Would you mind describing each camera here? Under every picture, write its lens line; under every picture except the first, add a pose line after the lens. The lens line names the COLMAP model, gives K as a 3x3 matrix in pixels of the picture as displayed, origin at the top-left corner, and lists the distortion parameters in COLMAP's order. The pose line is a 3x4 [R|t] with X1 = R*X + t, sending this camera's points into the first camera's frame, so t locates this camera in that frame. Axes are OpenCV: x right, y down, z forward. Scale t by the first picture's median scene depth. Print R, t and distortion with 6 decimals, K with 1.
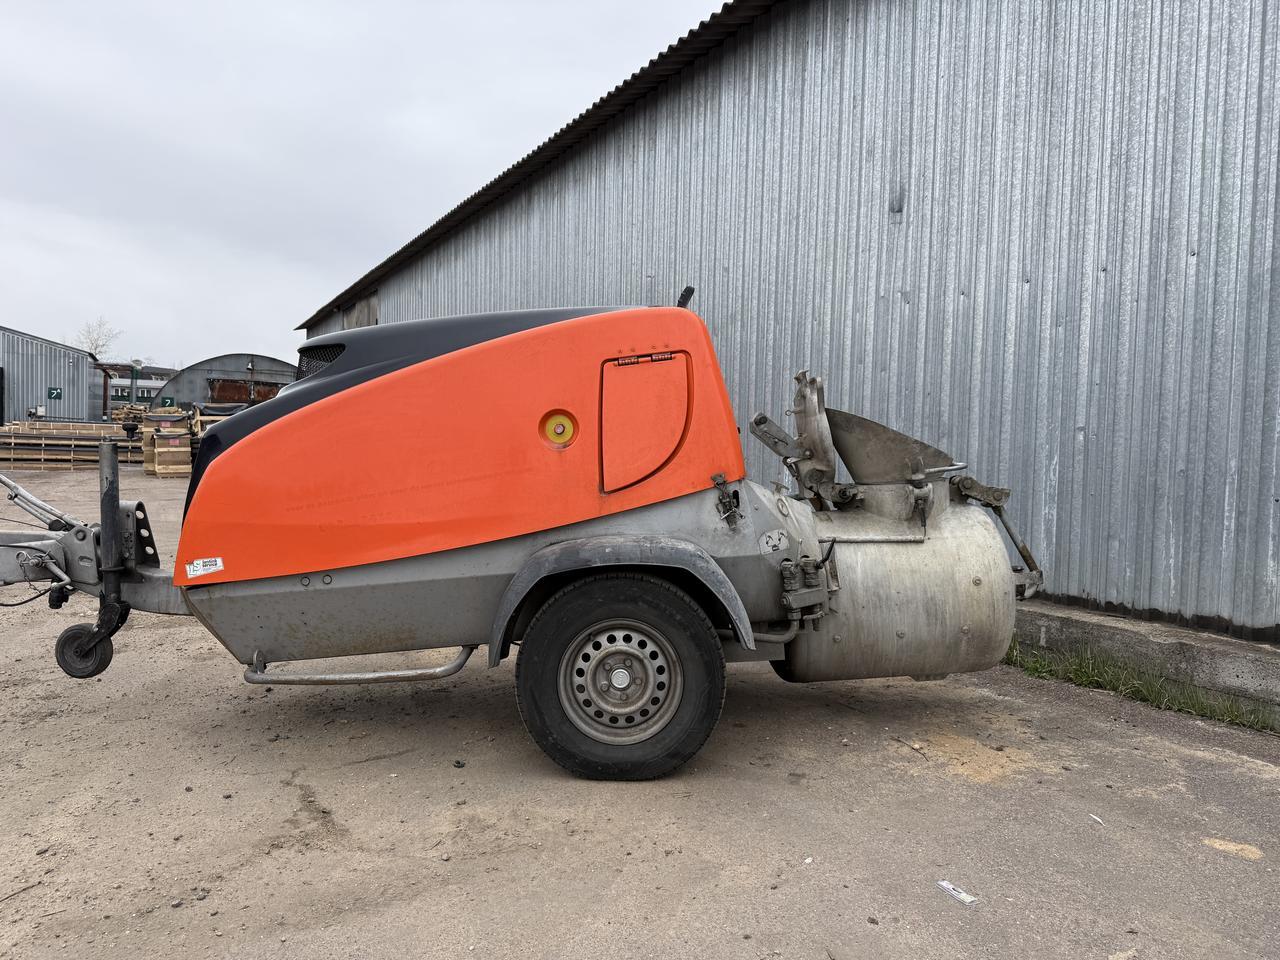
lens RADIAL K [[899.9, 0, 642.6], [0, 899.9, 476.2], [0, 0, 1]] dist [0.033508, -0.039639]
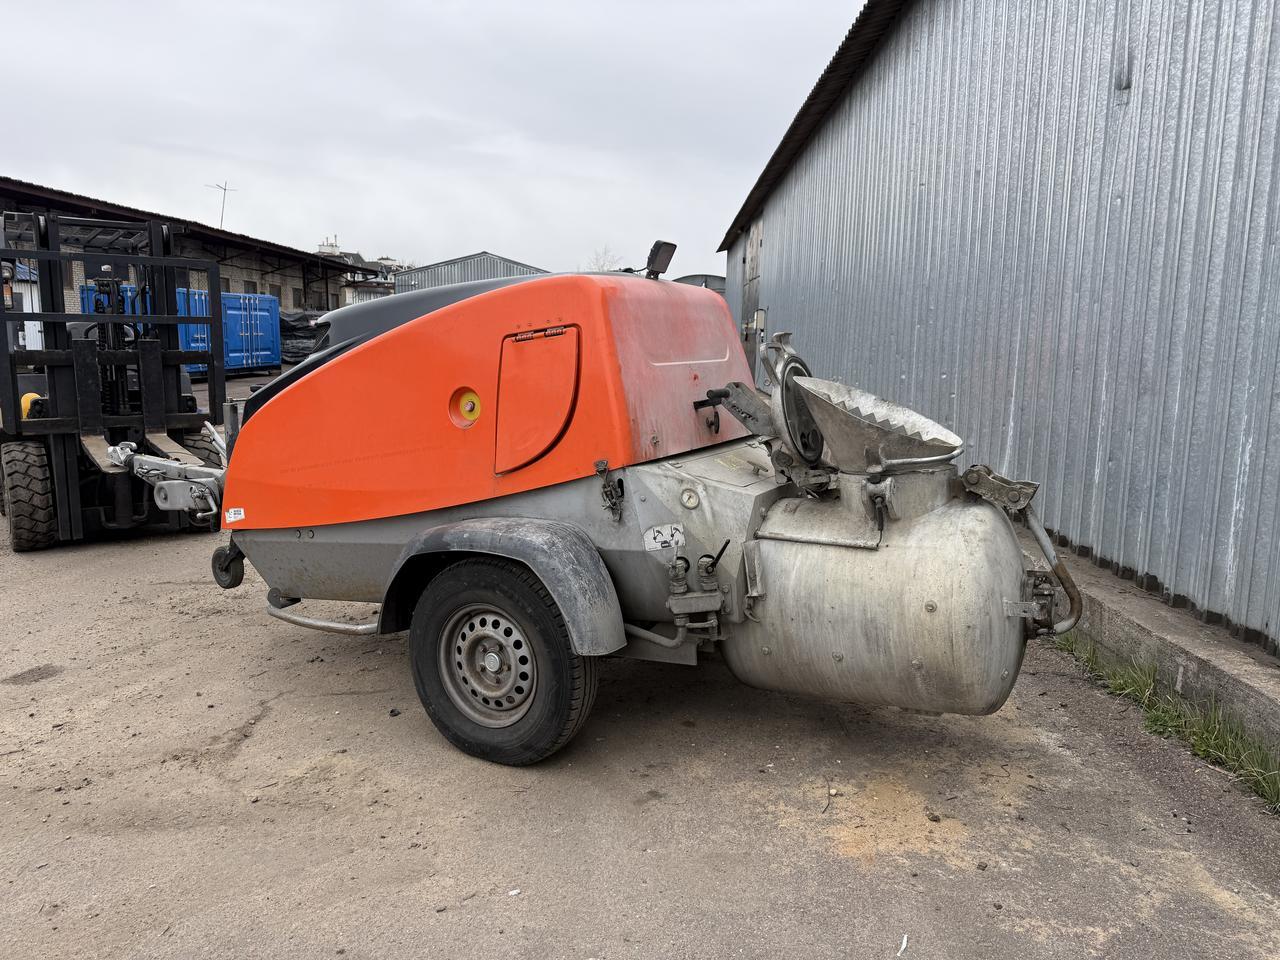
lens RADIAL K [[899.9, 0, 642.6], [0, 899.9, 476.2], [0, 0, 1]] dist [0.033508, -0.039639]
pose [[0.873010, 0.060003, -0.483997, 0.561357], [-0.010983, 0.994570, 0.103489, -0.080806], [0.487579, -0.085032, 0.868928, 0.218820]]
